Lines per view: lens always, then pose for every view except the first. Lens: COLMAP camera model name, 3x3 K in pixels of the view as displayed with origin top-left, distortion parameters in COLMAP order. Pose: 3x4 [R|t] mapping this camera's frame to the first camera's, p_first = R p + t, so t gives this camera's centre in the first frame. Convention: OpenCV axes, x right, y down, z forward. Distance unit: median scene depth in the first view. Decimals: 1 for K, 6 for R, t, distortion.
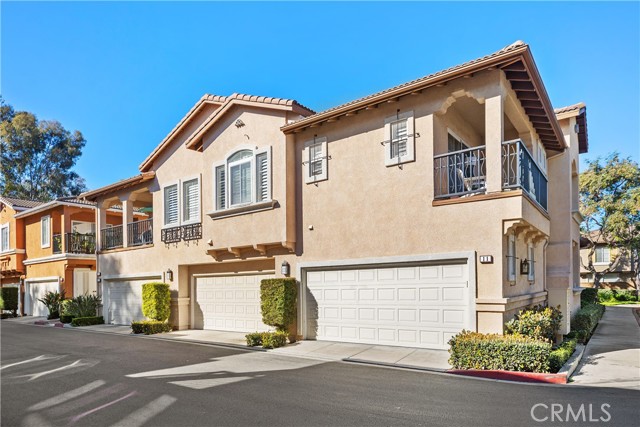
lens RADIAL K [[403.4, 0, 320.4], [0, 403.4, 290.7], [0, 0, 1]] dist [-0.001805, -0.000355]
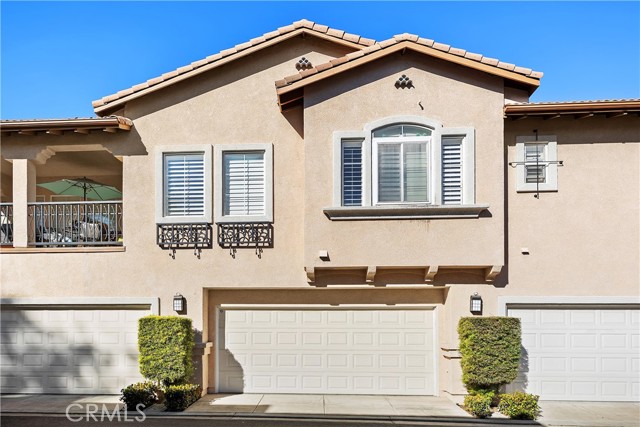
lens RADIAL K [[401.5, 0, 319.9], [0, 401.5, 332.1], [0, 0, 1]] dist [-0.001283, -0.000242]
pose [[0.839097, 0.015844, 0.543751, -0.591136], [-0.013247, 0.999874, -0.008692, 0.005071], [-0.543821, 0.000091, 0.839202, 0.459006]]
